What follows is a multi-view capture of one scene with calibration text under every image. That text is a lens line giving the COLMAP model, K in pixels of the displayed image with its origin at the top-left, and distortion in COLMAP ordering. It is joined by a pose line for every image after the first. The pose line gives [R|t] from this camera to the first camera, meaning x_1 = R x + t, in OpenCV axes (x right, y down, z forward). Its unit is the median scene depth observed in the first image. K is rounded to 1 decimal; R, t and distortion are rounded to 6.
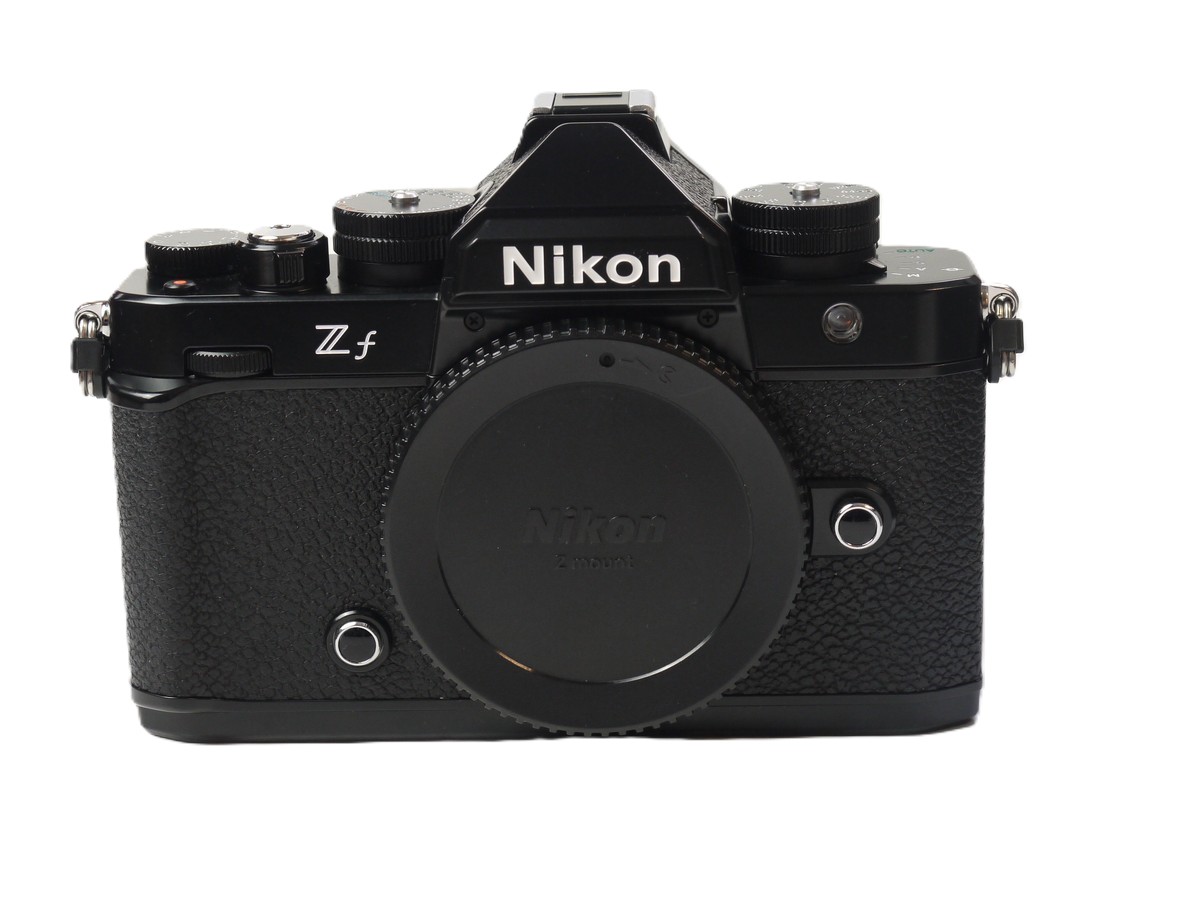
lens RADIAL K [[2767.3, 0, 600.0], [0, 2767.3, 450.0], [0, 0, 1]] dist [-0.037356, -0.138525]
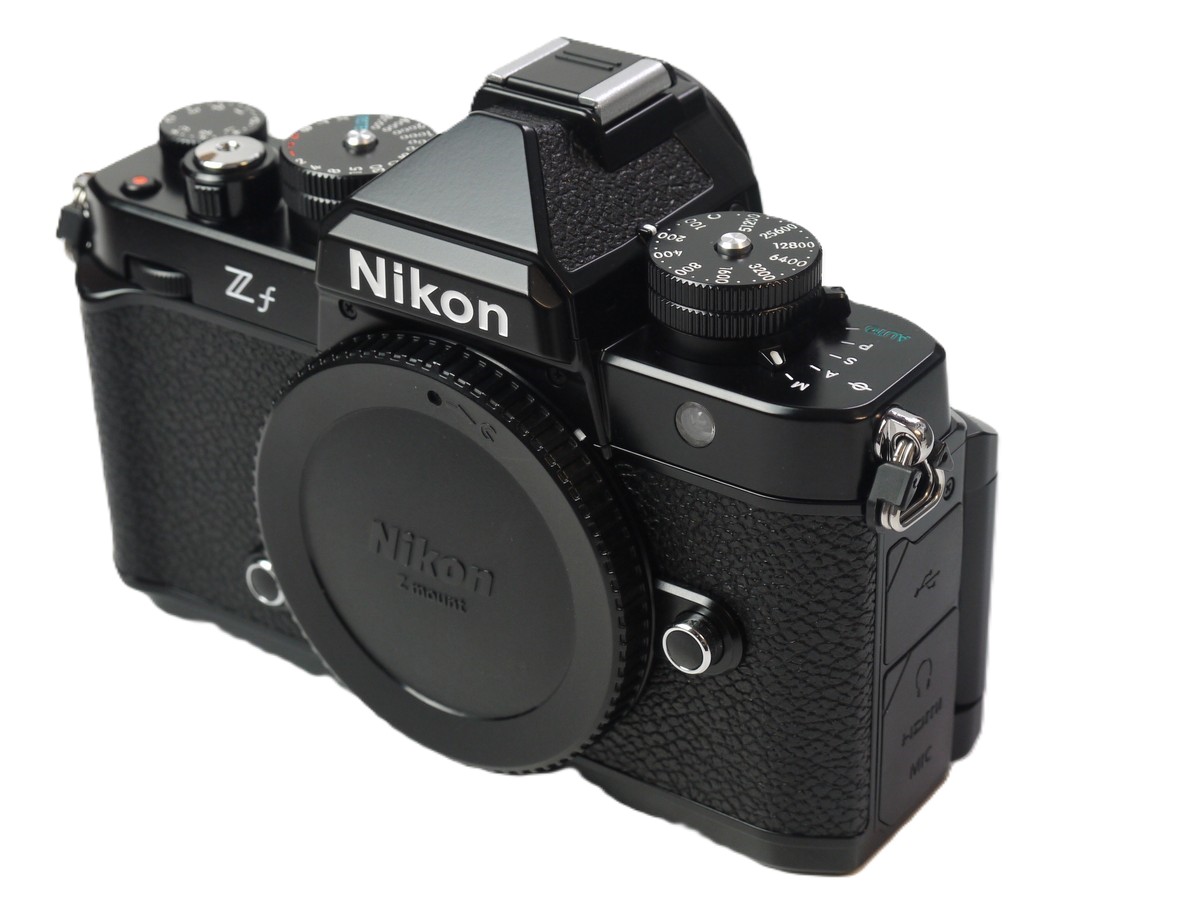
lens RADIAL K [[2767.3, 0, 600.0], [0, 2767.3, 450.0], [0, 0, 1]] dist [-0.037356, -0.138525]
pose [[0.829650, 0.284911, -0.480111, 0.460289], [-0.157129, 0.944378, 0.288896, -0.271237], [0.535716, -0.164243, 0.828271, 0.278807]]
